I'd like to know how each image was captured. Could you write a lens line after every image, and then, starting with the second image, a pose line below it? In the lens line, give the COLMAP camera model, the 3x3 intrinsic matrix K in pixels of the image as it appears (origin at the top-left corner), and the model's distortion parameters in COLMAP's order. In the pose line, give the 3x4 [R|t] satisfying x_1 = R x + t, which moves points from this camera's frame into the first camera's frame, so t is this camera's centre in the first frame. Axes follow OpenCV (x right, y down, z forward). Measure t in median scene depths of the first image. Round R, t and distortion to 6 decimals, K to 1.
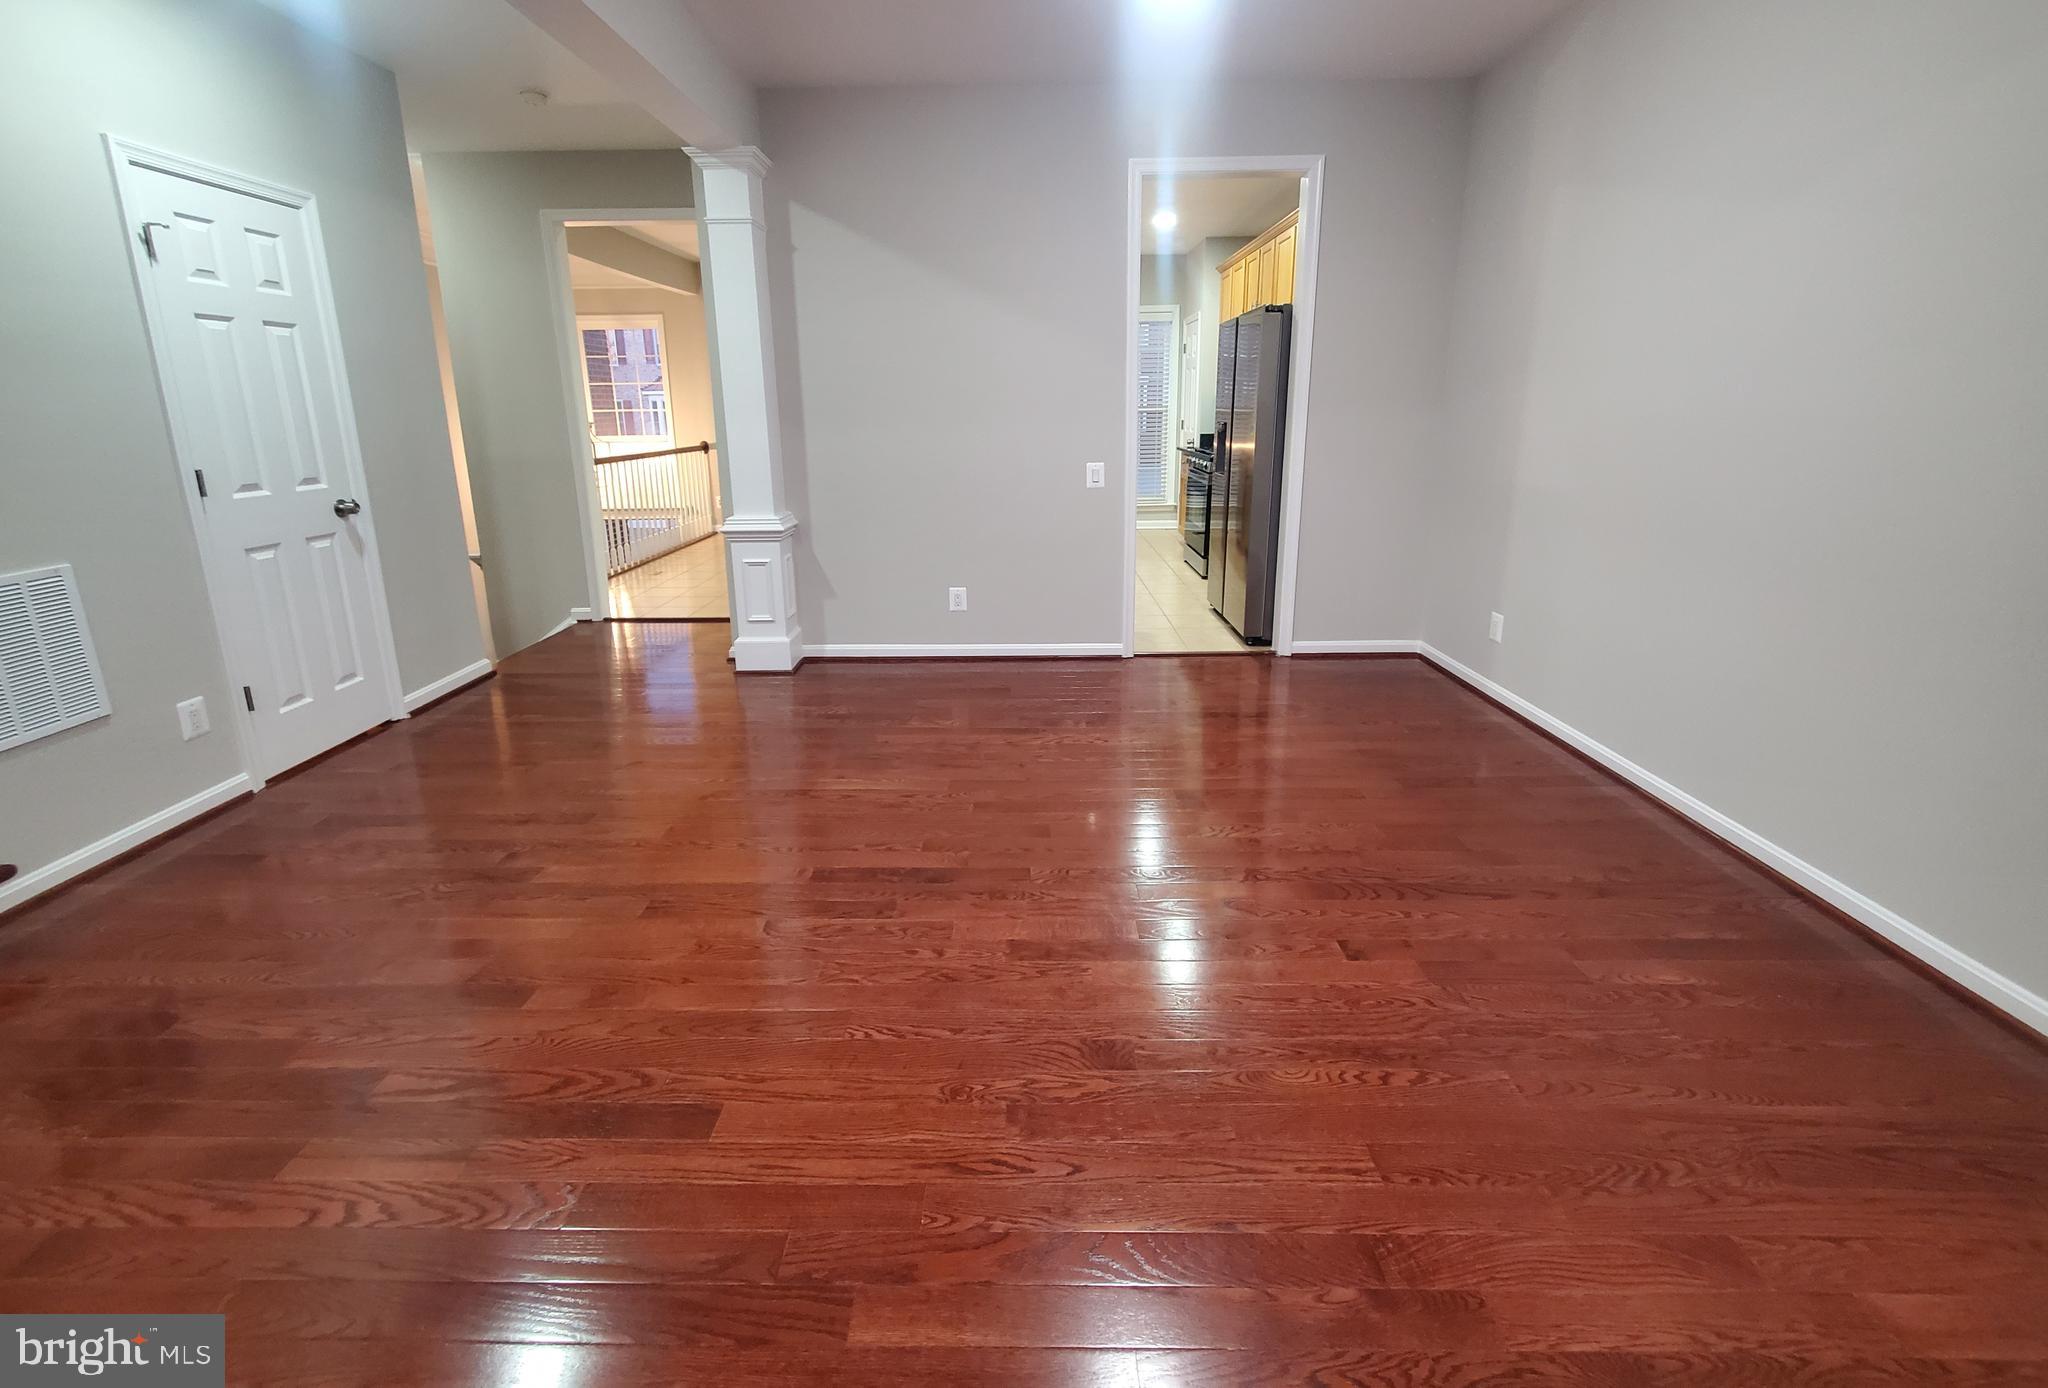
lens RADIAL K [[820.8, 0, 992.9], [0, 820.8, 581.5], [0, 0, 1]] dist [-0.000055, -0.000116]
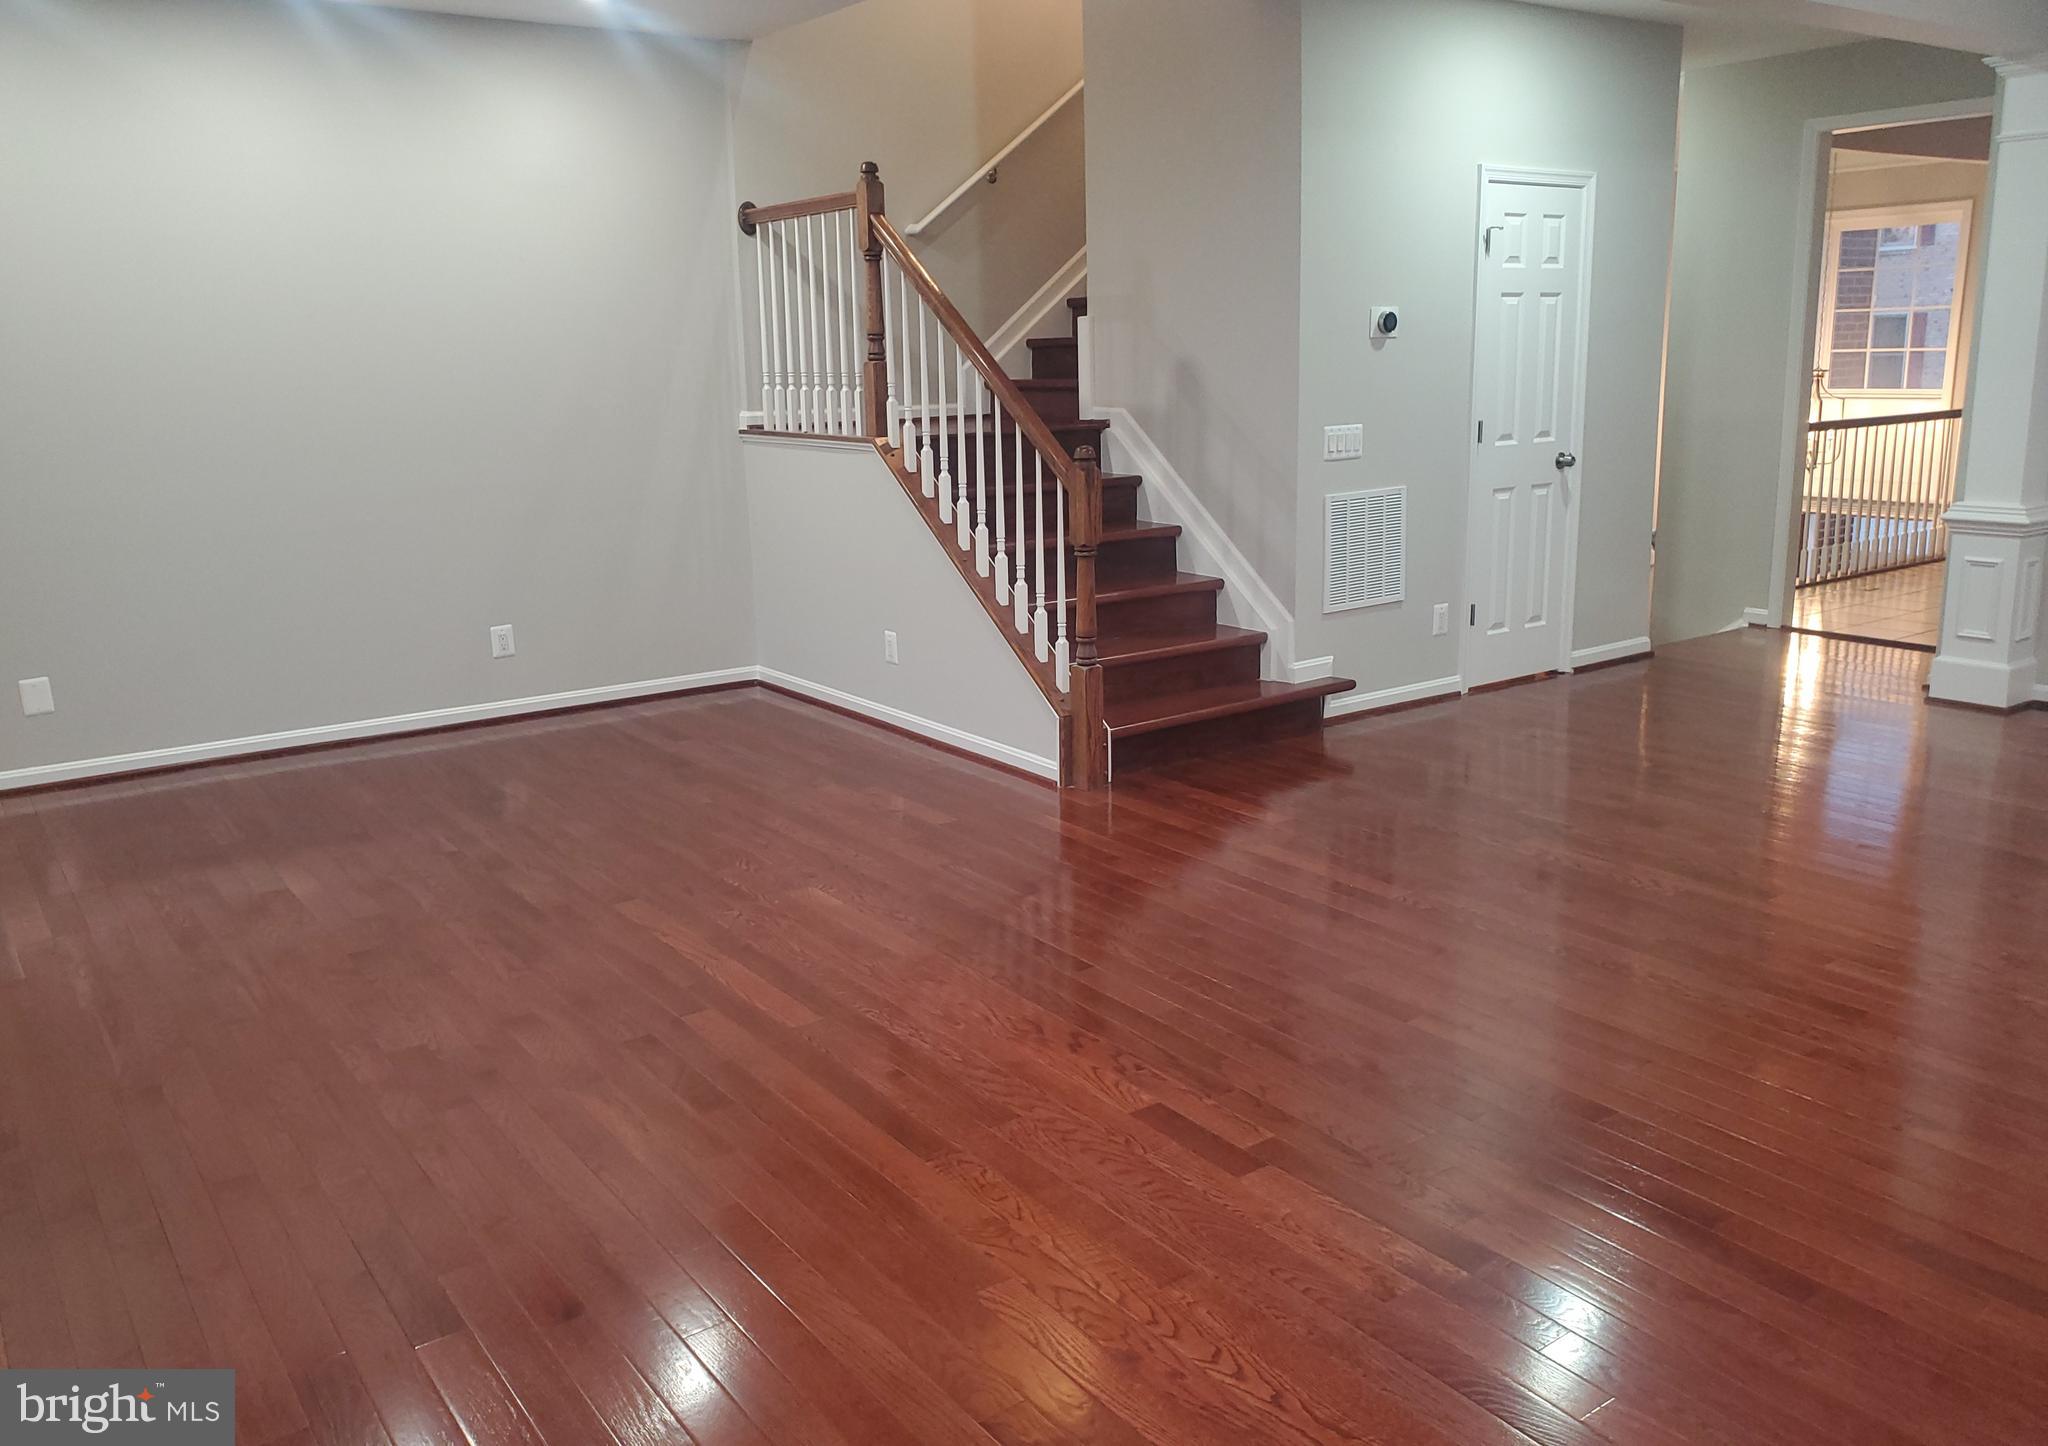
lens RADIAL K [[1601.9, 0, 1019.7], [0, 1601.9, 712.4], [0, 0, 1]] dist [-0.015697, 0.025177]
pose [[0.608739, 0.175783, -0.773652, 0.441210], [-0.151580, 0.982951, 0.104069, 0.120608], [0.778756, 0.053920, 0.625006, -0.820475]]
